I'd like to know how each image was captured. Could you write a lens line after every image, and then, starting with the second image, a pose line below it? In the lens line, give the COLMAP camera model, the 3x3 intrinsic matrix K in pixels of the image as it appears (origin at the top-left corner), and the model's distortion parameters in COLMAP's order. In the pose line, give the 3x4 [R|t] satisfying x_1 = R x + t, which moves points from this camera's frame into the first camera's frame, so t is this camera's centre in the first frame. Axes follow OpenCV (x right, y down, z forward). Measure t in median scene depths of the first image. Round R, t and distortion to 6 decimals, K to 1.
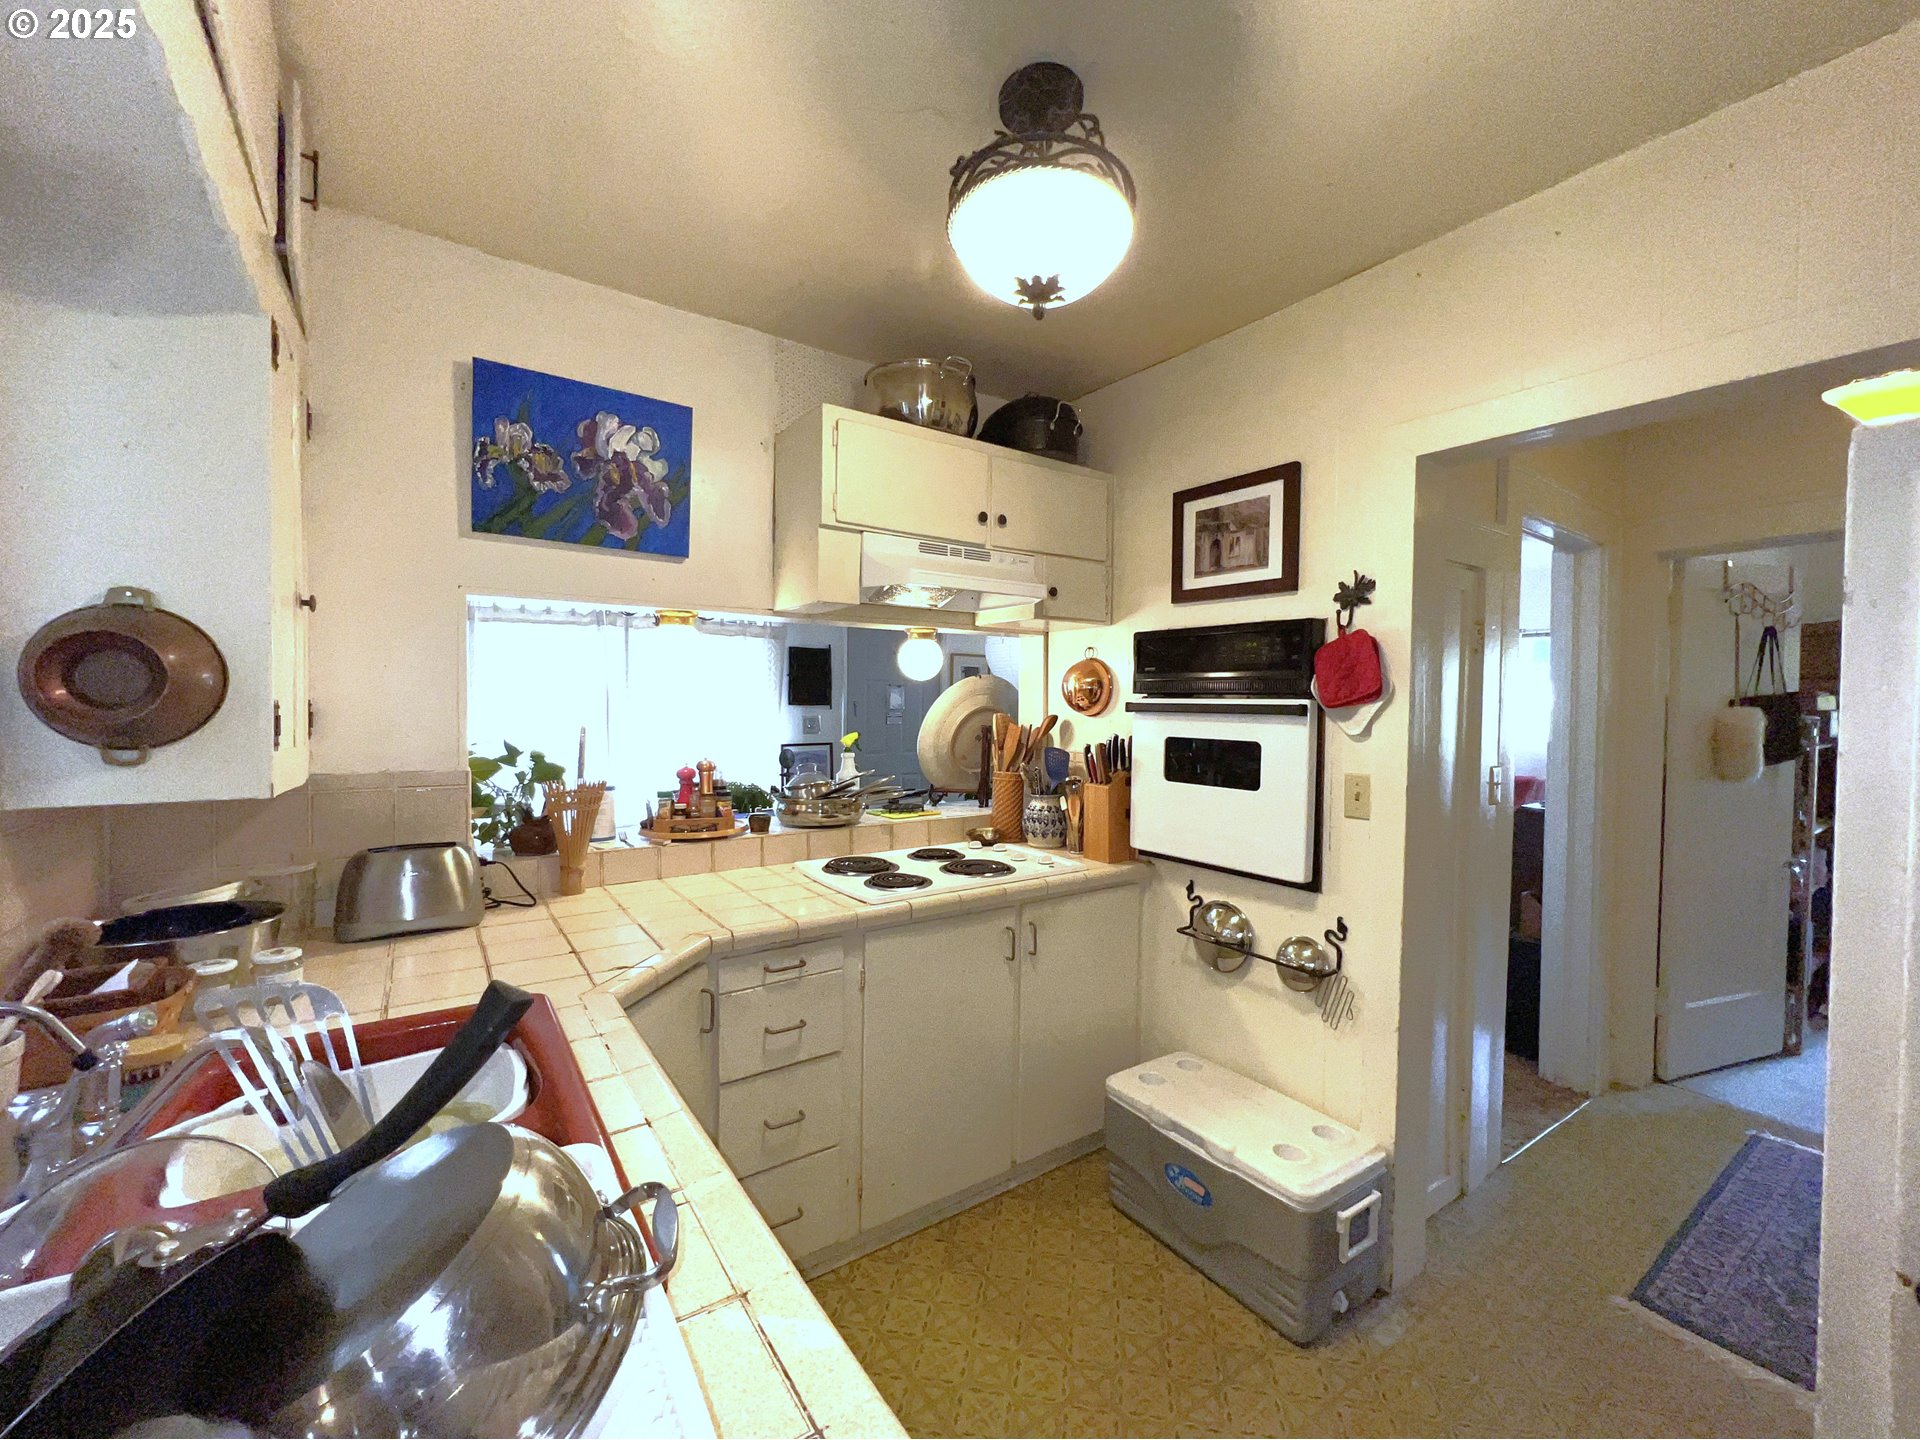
lens RADIAL K [[775.7, 0, 960.0], [0, 775.7, 720.0], [0, 0, 1]] dist [0.003715, 0.000497]
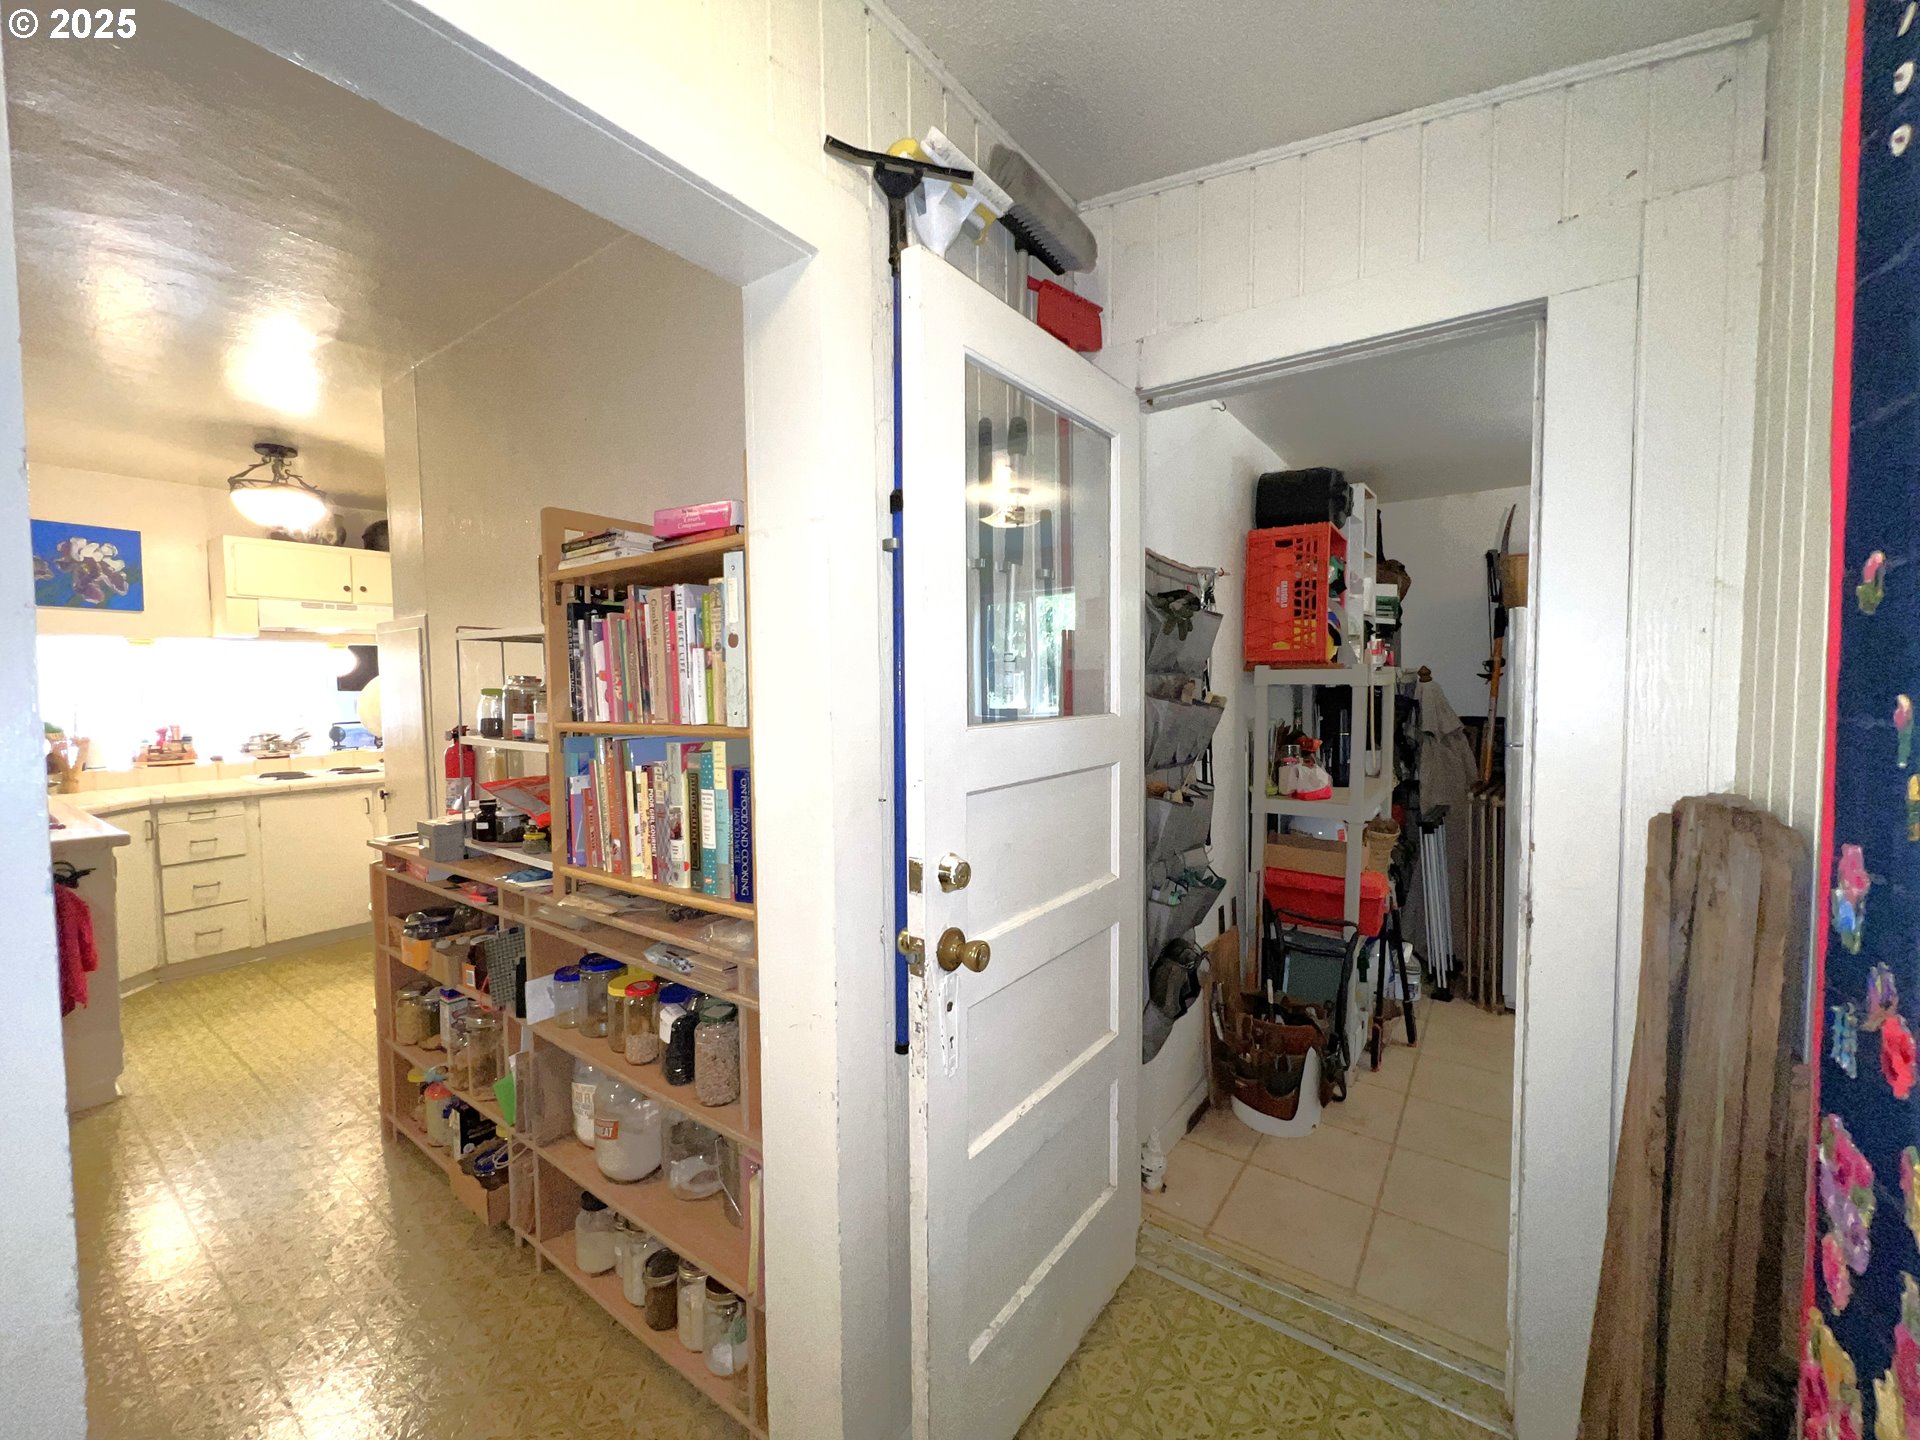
lens RADIAL K [[775.7, 0, 960.0], [0, 775.7, 720.0], [0, 0, 1]] dist [0.003715, 0.000497]
pose [[0.944528, -0.038612, 0.326153, 0.917282], [0.031617, 0.999143, 0.026724, 0.067975], [-0.326906, -0.014929, 0.944939, -1.473751]]
